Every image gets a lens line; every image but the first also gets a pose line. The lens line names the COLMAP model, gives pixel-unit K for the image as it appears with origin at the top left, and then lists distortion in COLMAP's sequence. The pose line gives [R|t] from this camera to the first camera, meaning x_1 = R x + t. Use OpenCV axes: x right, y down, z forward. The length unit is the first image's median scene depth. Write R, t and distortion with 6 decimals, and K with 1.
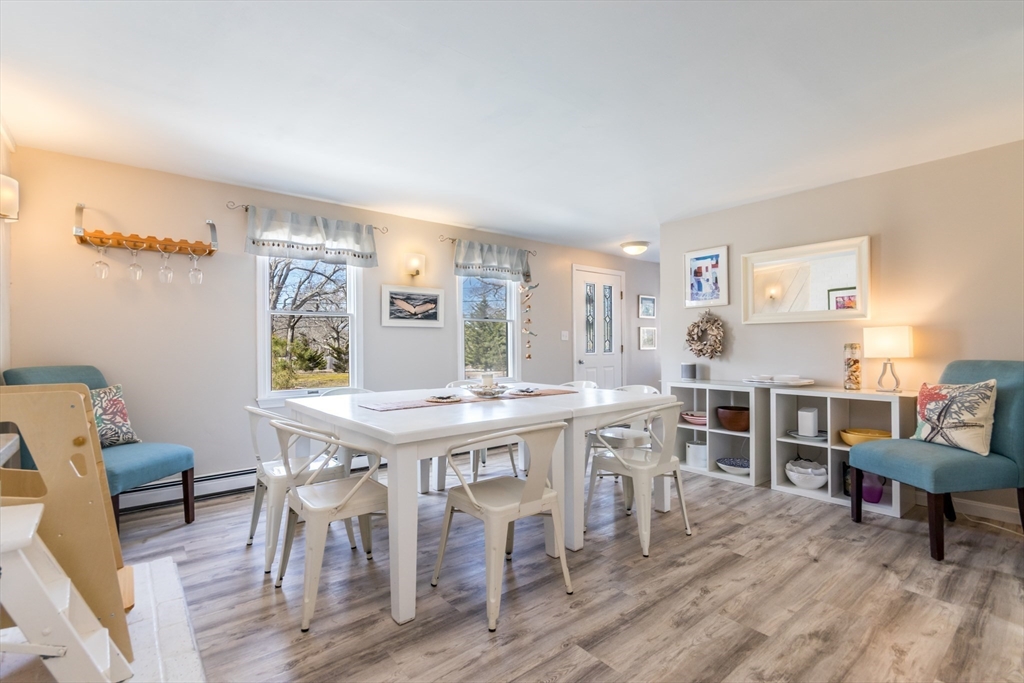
lens RADIAL K [[470.1, 0, 512.2], [0, 470.1, 343.3], [0, 0, 1]] dist [-0.000088, 0.000211]
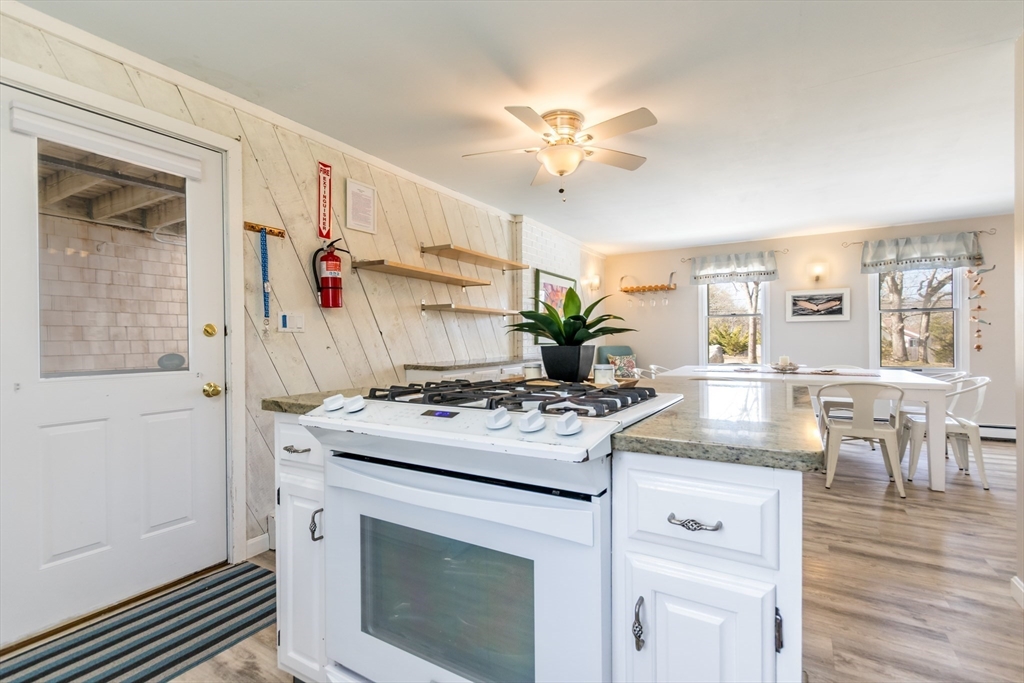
lens RADIAL K [[470.1, 0, 512.2], [0, 470.1, 343.3], [0, 0, 1]] dist [-0.000088, 0.000211]
pose [[0.333302, 0.010392, -0.942763, 0.761775], [0.010568, 0.999835, 0.014758, -0.003381], [0.942761, -0.014882, 0.333138, -0.200555]]
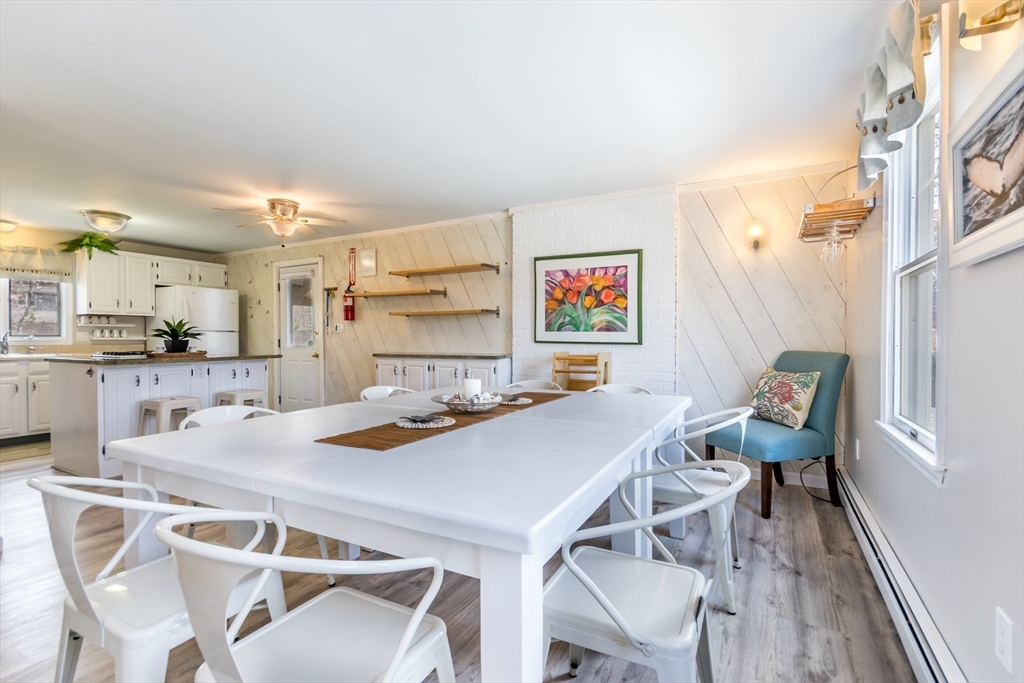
lens RADIAL K [[468.4, 0, 515.7], [0, 468.4, 344.2], [0, 0, 1]] dist [-0.000658, 0.000052]
pose [[-0.926517, 0.013761, -0.376002, 0.103847], [0.008478, 0.999841, 0.015701, 0.004470], [0.376158, 0.011359, -0.926486, 1.214270]]
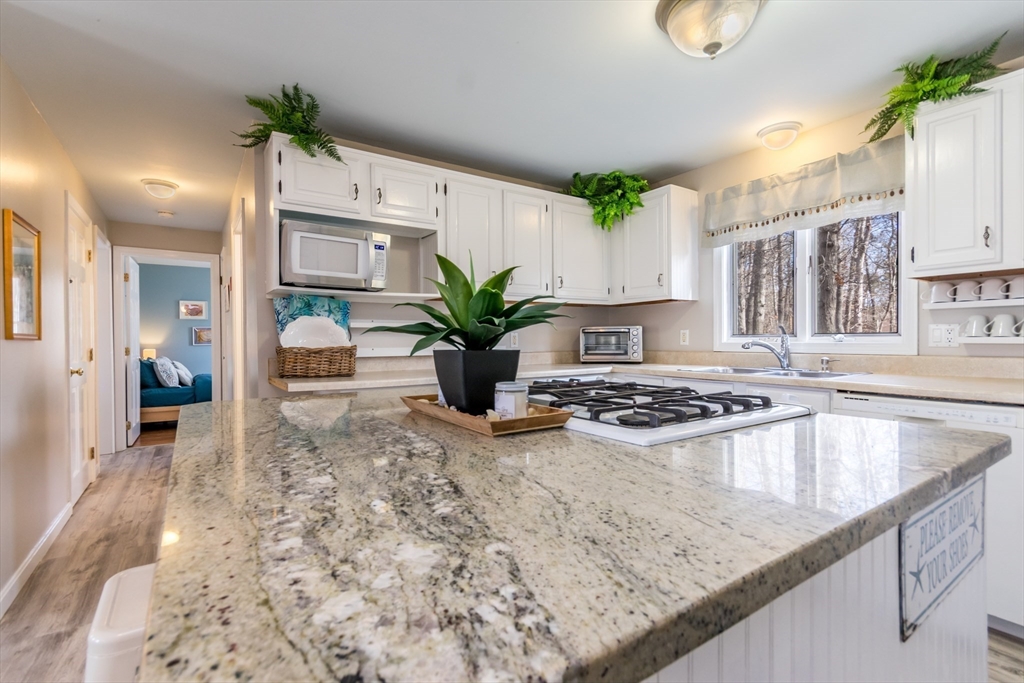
lens RADIAL K [[470.1, 0, 512.2], [0, 470.1, 343.3], [0, 0, 1]] dist [-0.000088, 0.000211]
pose [[0.088904, -0.000366, 0.996040, 0.162432], [0.002595, 0.999997, 0.000136, 0.001202], [-0.996037, 0.002572, 0.088904, -0.066116]]
